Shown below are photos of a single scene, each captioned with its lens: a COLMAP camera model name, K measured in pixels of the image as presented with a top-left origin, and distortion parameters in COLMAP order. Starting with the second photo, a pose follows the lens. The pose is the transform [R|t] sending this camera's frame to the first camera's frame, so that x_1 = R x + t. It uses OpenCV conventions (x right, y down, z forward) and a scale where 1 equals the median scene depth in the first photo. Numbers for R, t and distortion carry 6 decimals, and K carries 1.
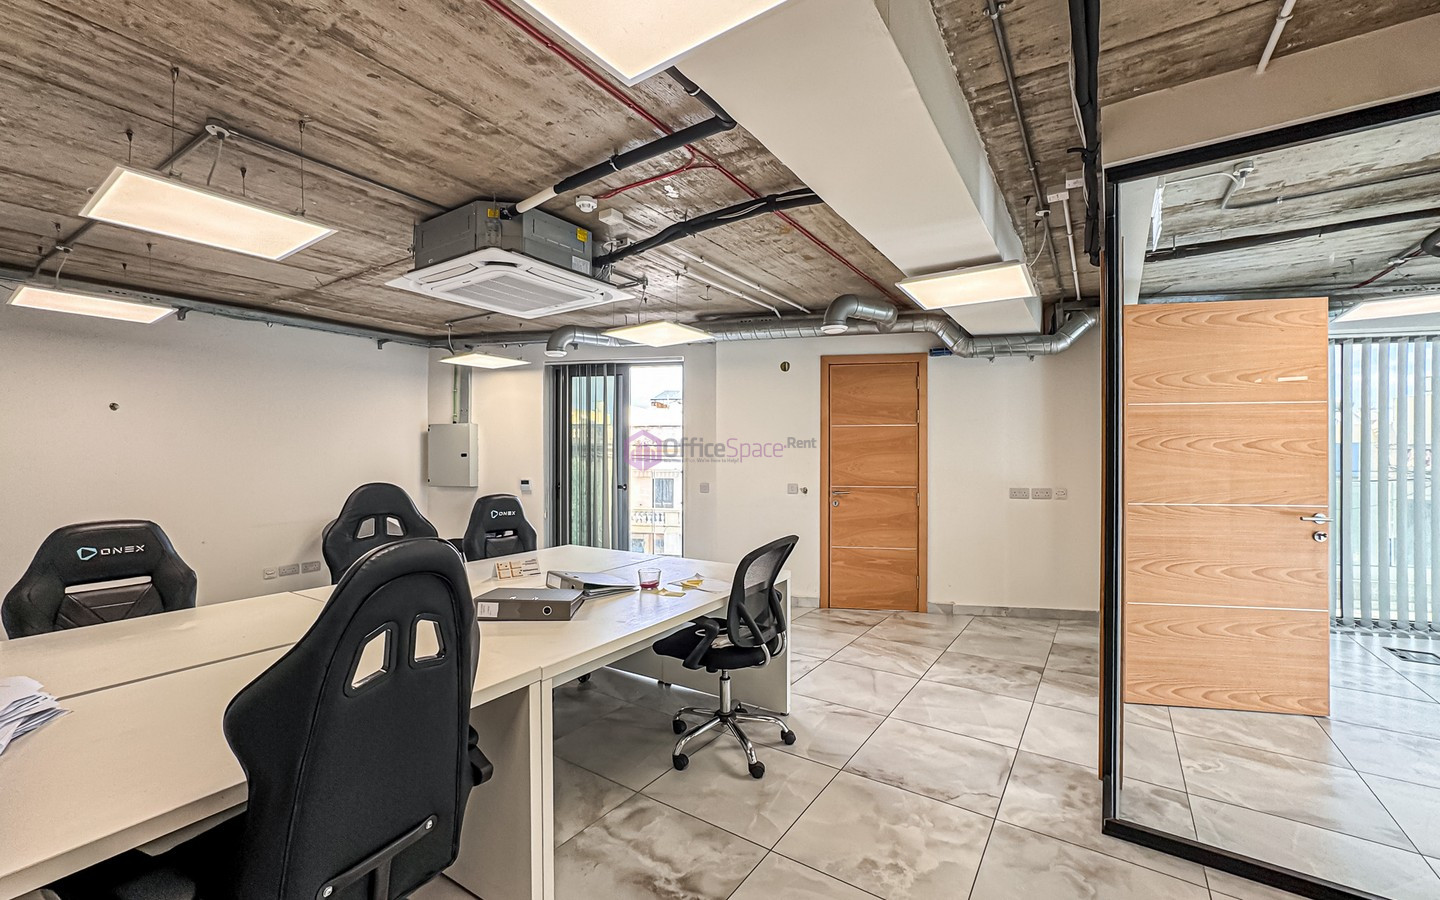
lens RADIAL K [[581.9, 0, 723.4], [0, 581.9, 453.5], [0, 0, 1]] dist [-0.040576, 0.018160]
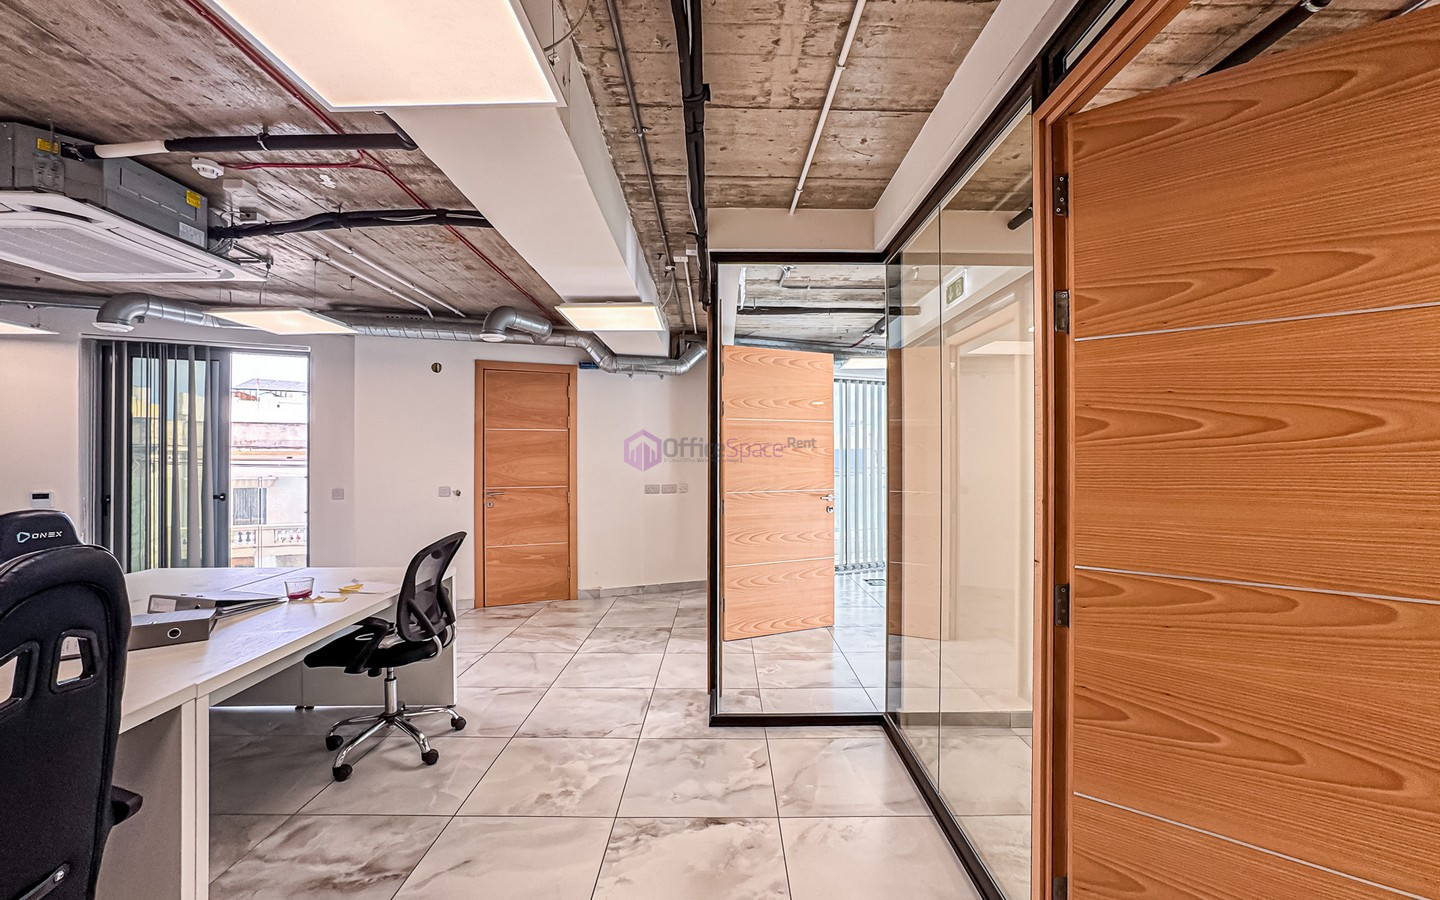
lens RADIAL K [[581.9, 0, 723.4], [0, 581.9, 453.5], [0, 0, 1]] dist [-0.040576, 0.018160]
pose [[0.826375, 0.001517, 0.563118, -0.079319], [0.001685, 0.999985, -0.005166, 0.002781], [-0.563118, 0.005218, 0.826360, -0.146671]]
